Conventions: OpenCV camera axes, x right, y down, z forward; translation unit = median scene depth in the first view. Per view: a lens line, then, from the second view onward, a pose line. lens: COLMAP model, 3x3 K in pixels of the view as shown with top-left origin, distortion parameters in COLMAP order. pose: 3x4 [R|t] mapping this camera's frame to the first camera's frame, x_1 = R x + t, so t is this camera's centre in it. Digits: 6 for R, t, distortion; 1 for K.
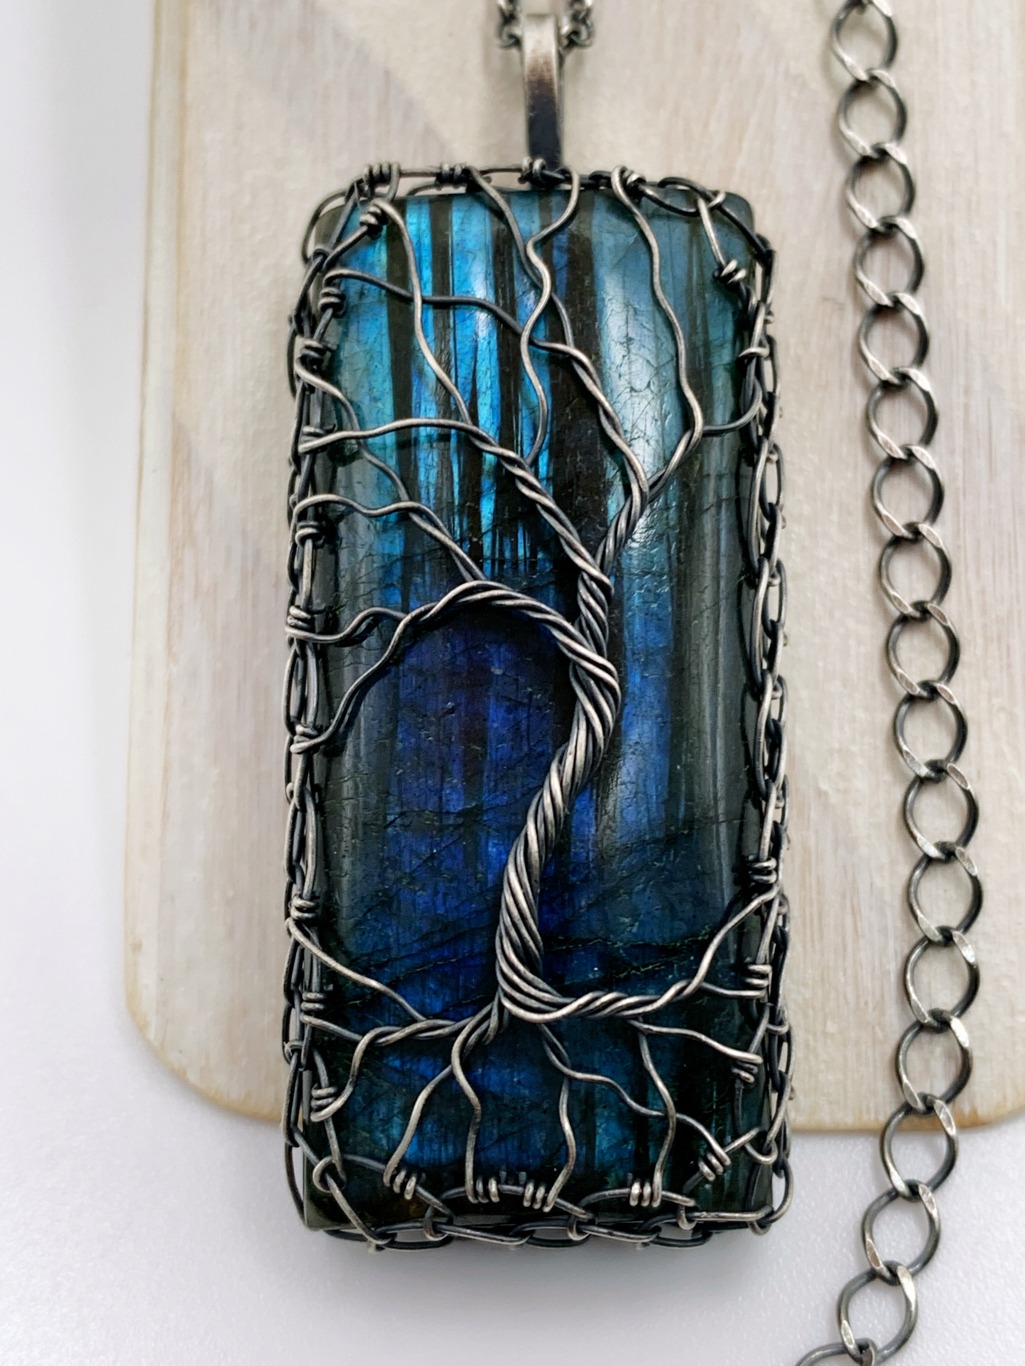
lens RADIAL K [[2045.0, 0, 515.2], [0, 2045.0, 638.8], [0, 0, 1]] dist [0.277786, -1.193173]
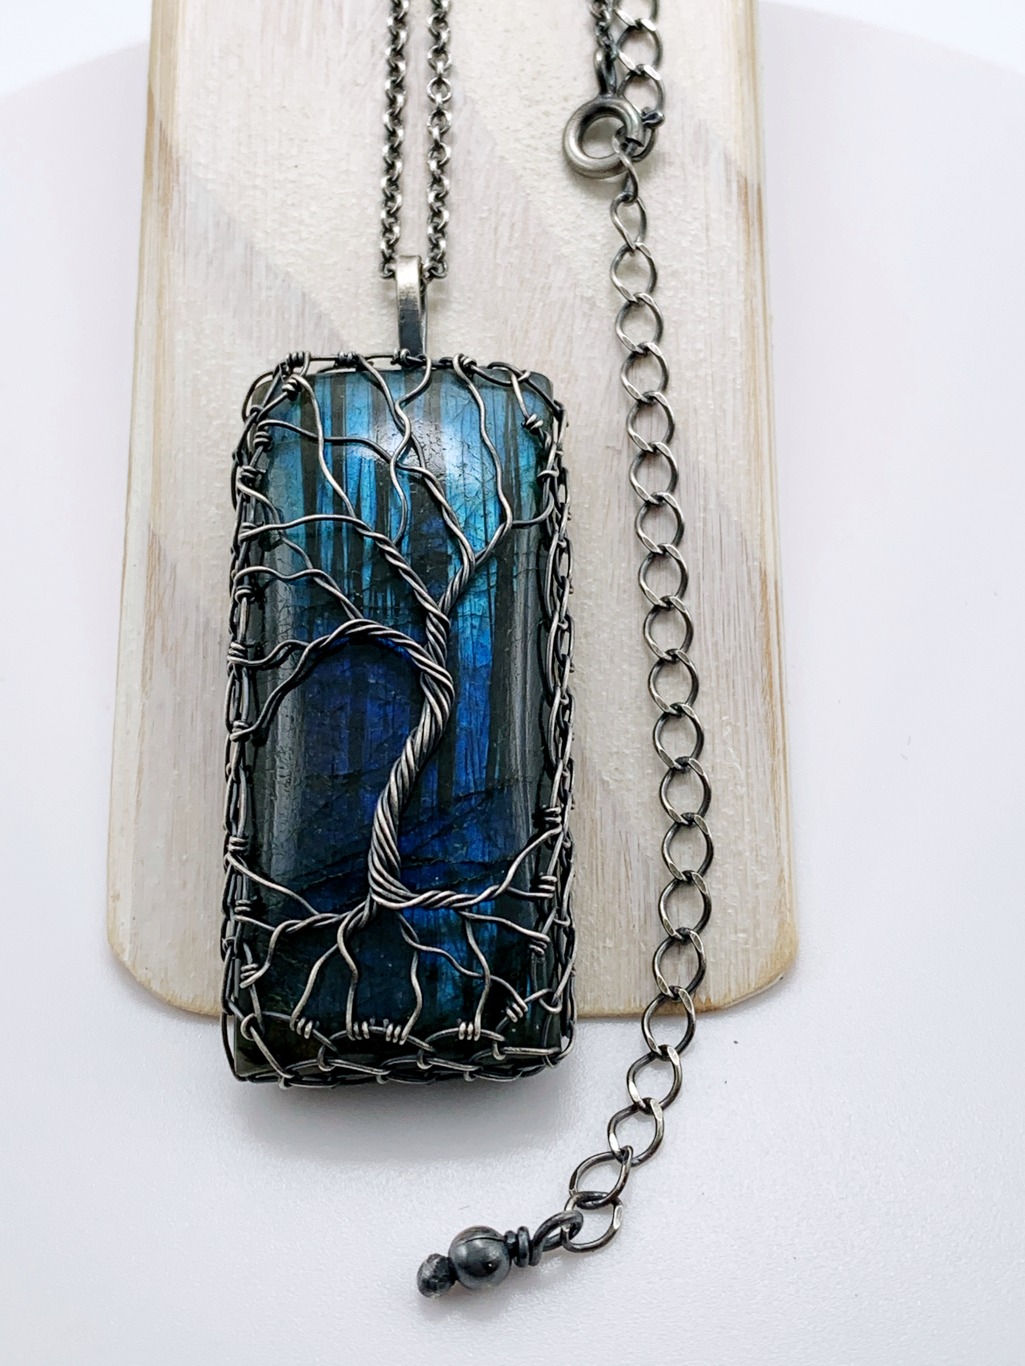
lens RADIAL K [[2273.8, 0, 511.9], [0, 2273.8, 605.0], [0, 0, 1]] dist [0.271424, -0.087714]
pose [[0.999840, -0.002186, 0.017764, 0.061100], [0.004836, 0.988595, -0.150523, 0.203109], [-0.017233, 0.150584, 0.988447, -0.610886]]
